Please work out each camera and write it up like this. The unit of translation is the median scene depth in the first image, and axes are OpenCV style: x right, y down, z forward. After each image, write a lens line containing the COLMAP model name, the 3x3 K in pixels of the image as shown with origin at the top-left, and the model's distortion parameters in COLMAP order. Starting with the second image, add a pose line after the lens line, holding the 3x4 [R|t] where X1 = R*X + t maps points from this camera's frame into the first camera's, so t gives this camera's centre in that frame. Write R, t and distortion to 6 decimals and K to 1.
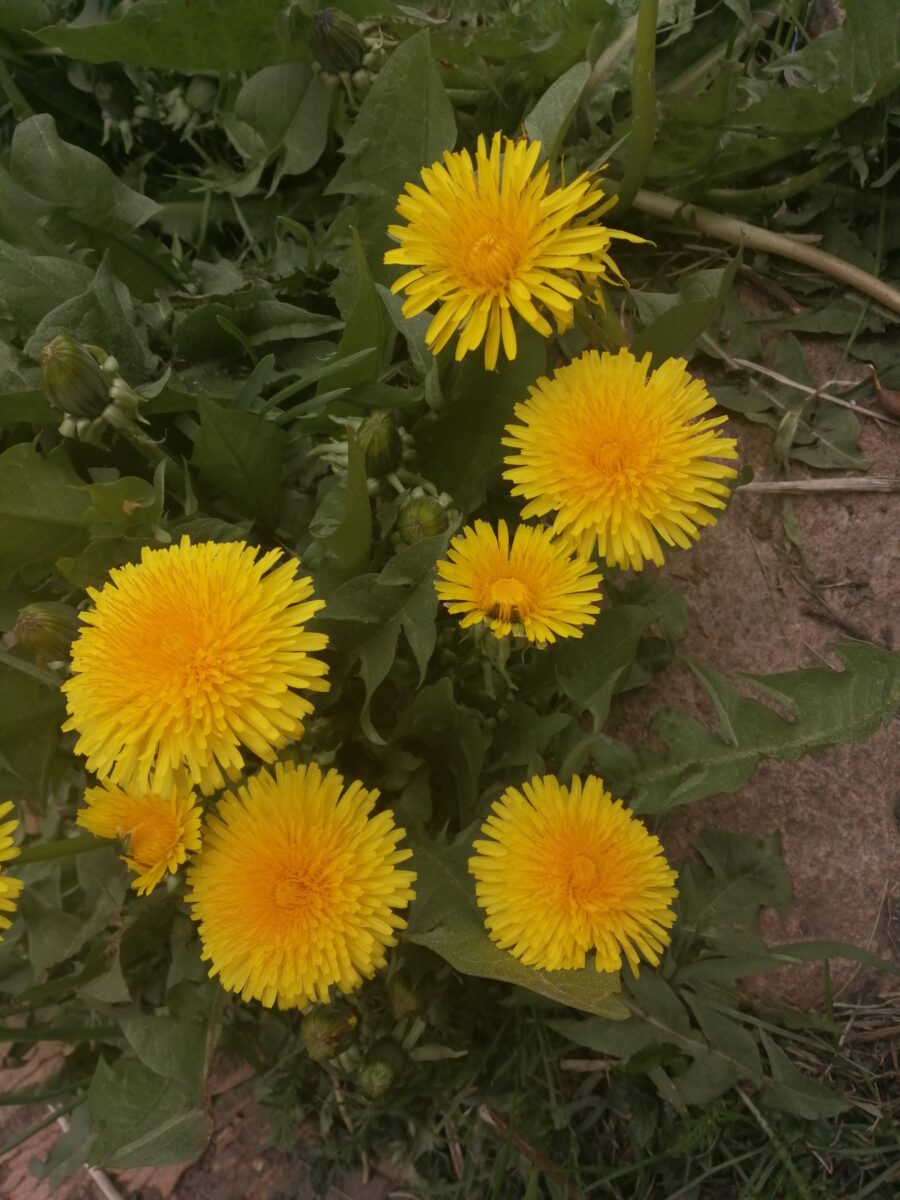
lens RADIAL K [[970.9, 0, 450.0], [0, 970.9, 600.0], [0, 0, 1]] dist [0.027860, -0.058506]
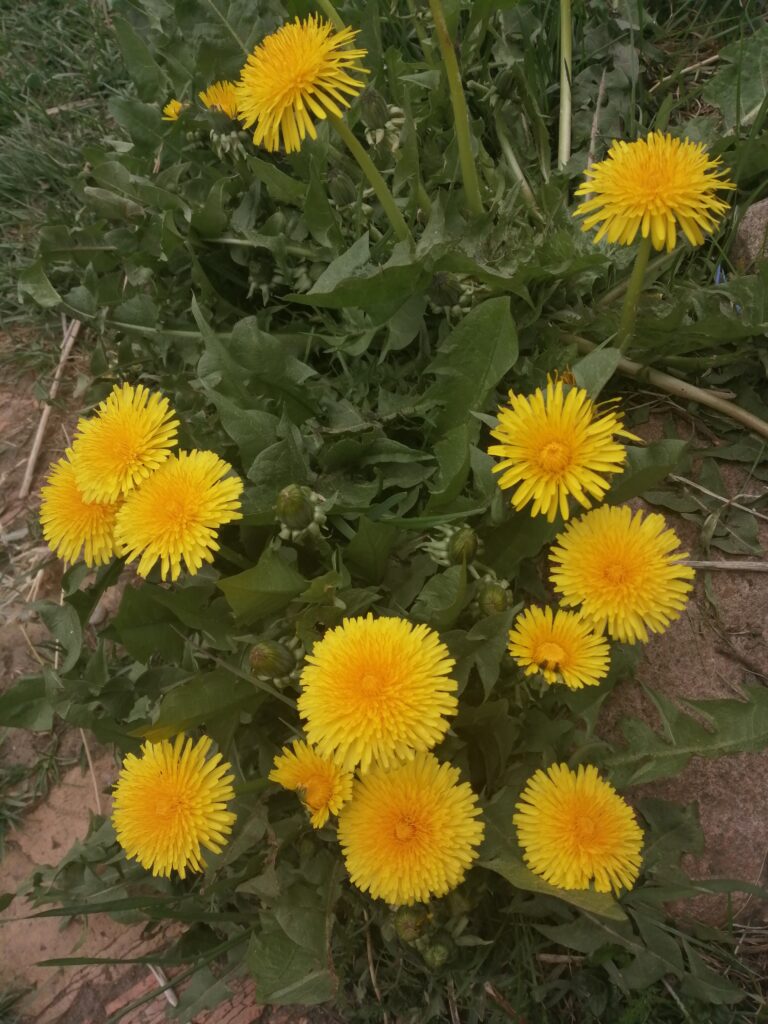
lens RADIAL K [[828.5, 0, 384.0], [0, 828.5, 512.0], [0, 0, 1]] dist [0.027860, -0.058506]
pose [[0.998458, 0.055457, 0.002492, -0.203681], [-0.055212, 0.996717, -0.059226, -0.123863], [-0.005769, 0.058997, 0.998241, -0.350566]]
